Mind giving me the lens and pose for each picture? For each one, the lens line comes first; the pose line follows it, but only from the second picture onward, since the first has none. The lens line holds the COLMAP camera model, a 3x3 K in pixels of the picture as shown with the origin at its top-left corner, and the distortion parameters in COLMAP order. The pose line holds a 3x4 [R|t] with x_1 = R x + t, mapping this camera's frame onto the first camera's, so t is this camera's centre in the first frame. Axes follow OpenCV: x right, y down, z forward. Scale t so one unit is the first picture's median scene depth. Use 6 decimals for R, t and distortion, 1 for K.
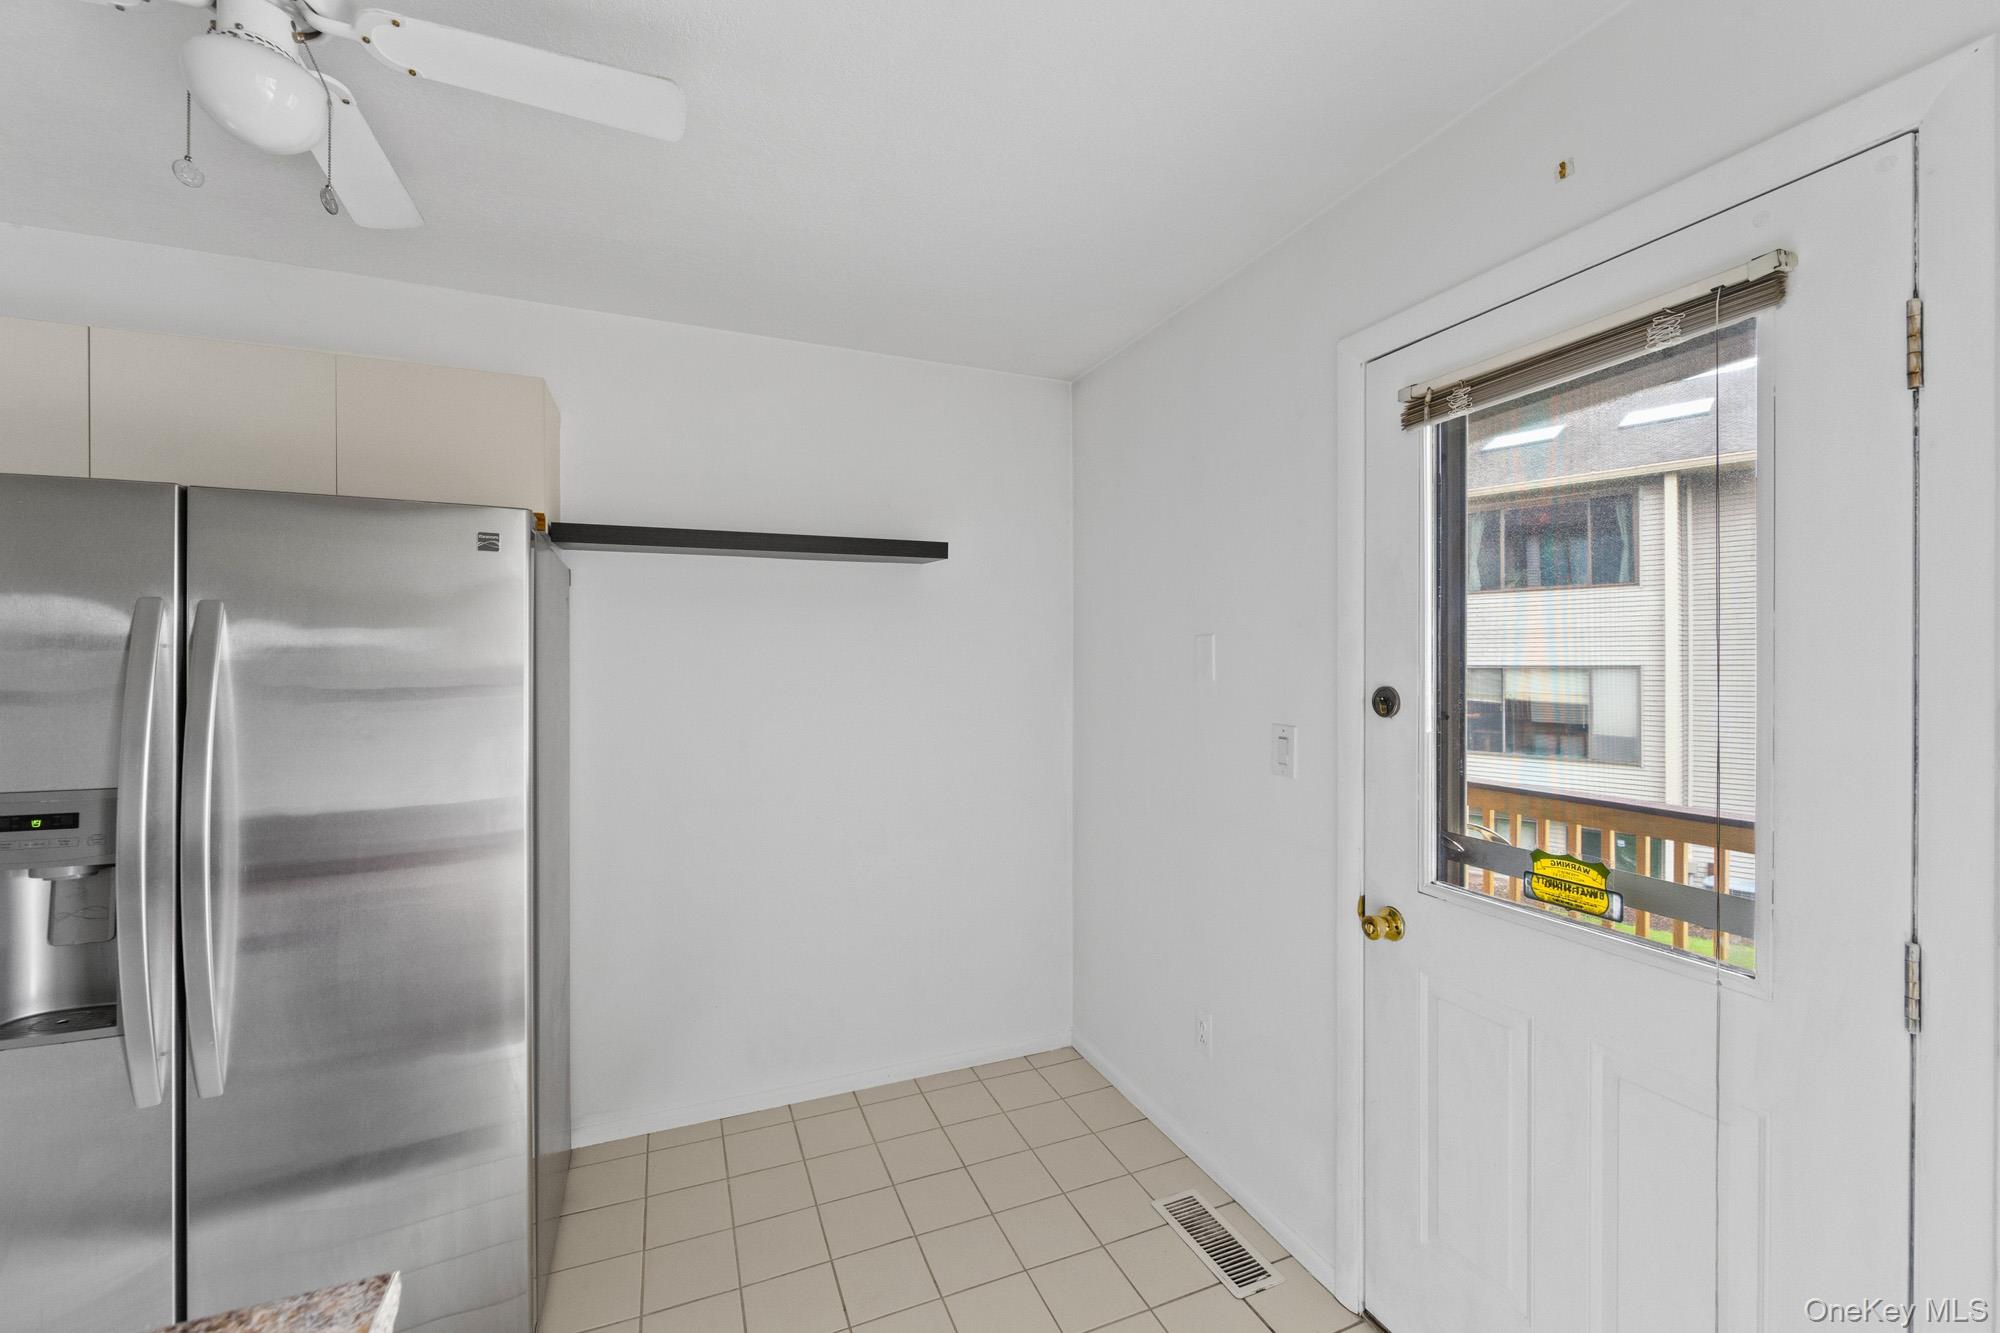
lens RADIAL K [[792.7, 0, 996.2], [0, 792.7, 654.5], [0, 0, 1]] dist [0.000976, 0.000198]
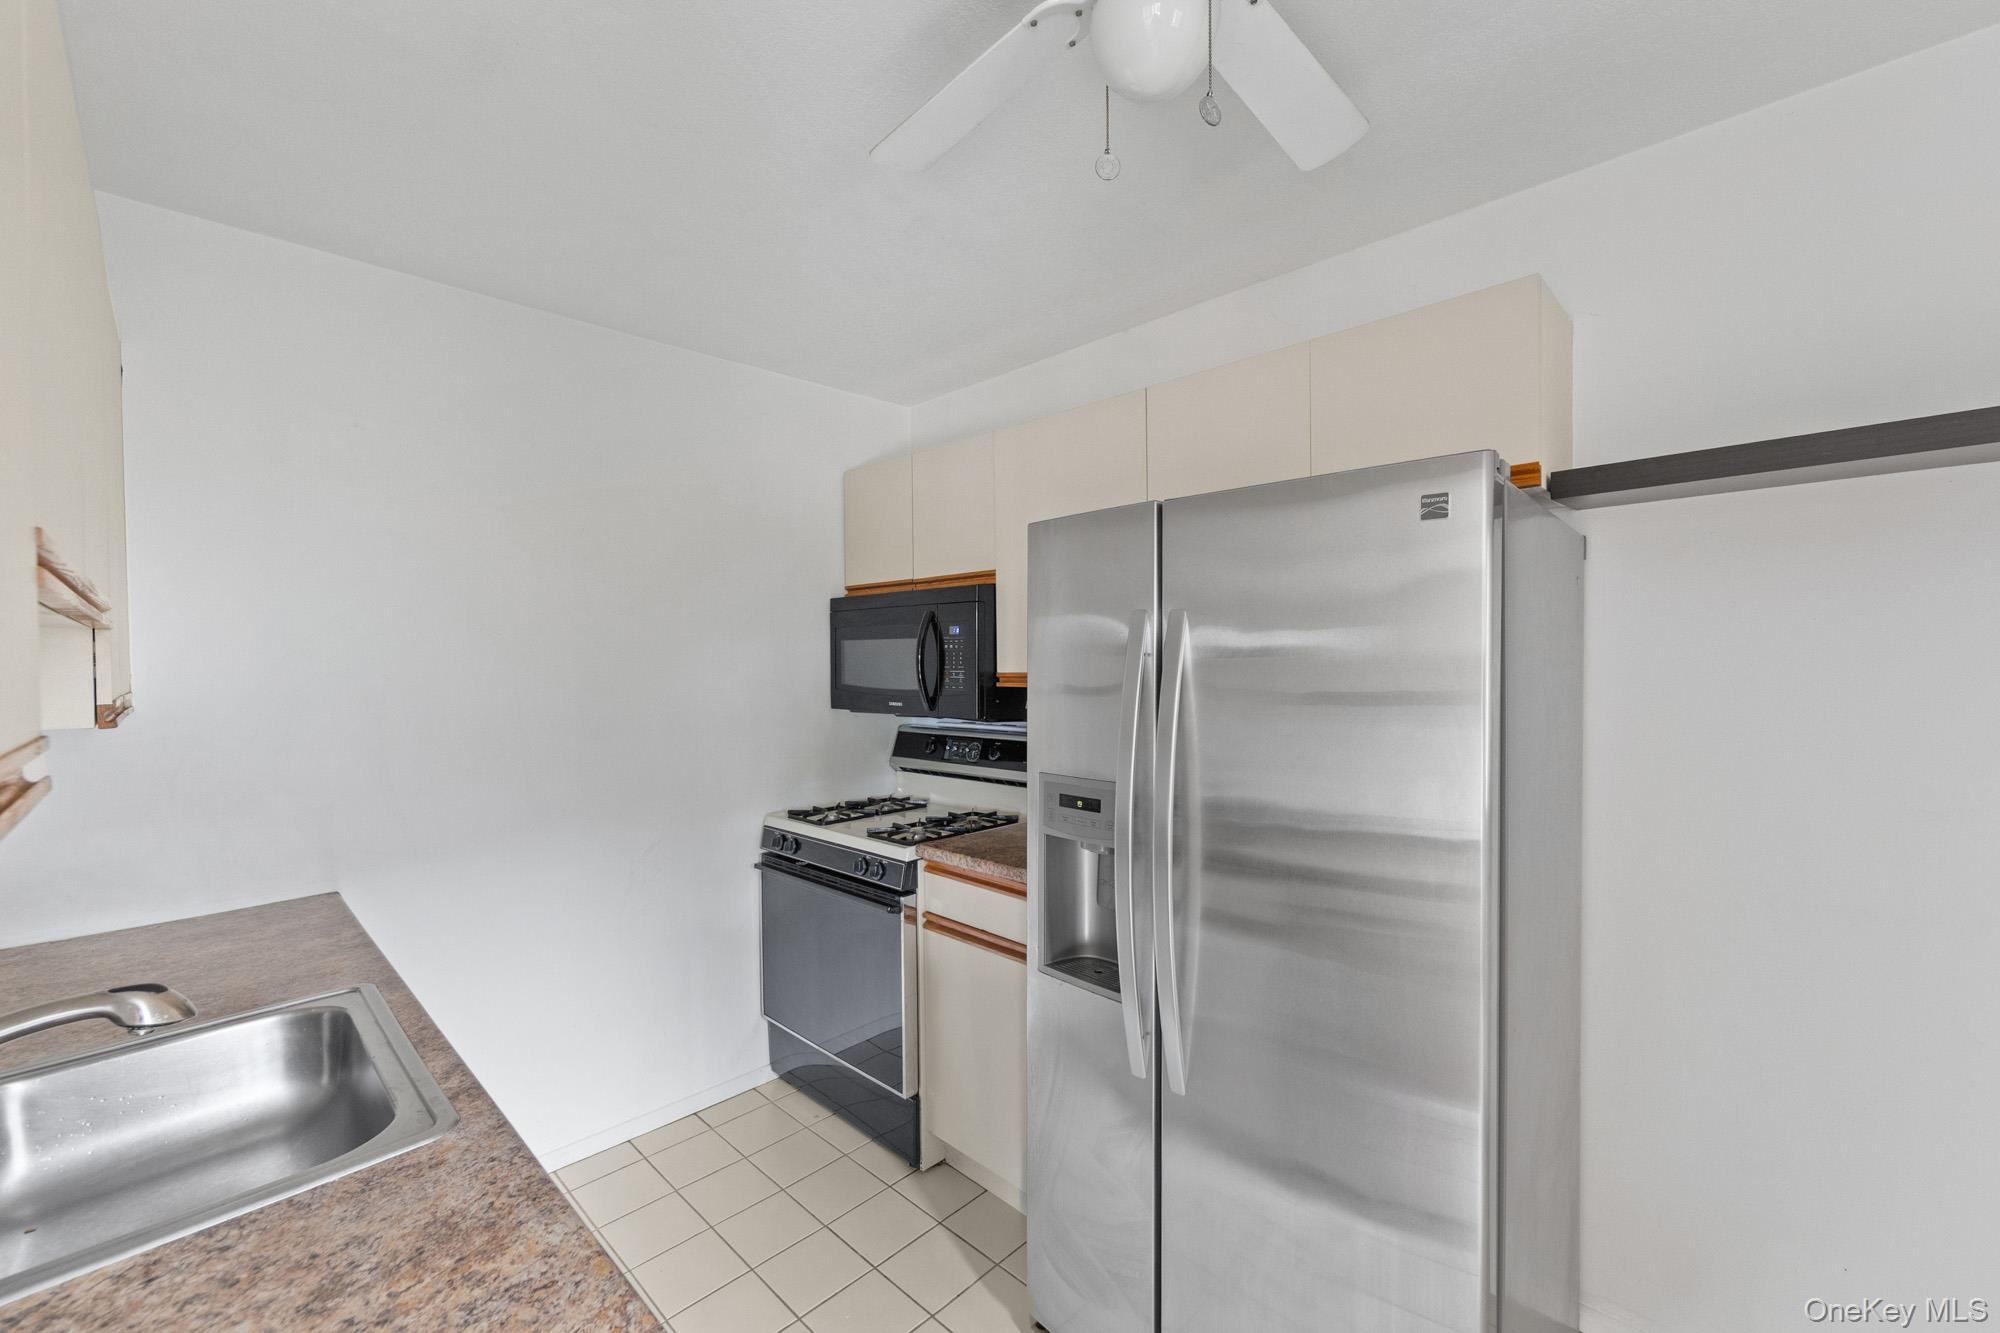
lens RADIAL K [[800.8, 0, 1006.2], [0, 800.8, 662.0], [0, 0, 1]] dist [0.001264, -0.000363]
pose [[0.389872, 0.001549, -0.920868, -0.129236], [0.007730, 0.999958, 0.004954, -0.006691], [0.920837, -0.009050, 0.389844, 0.387070]]
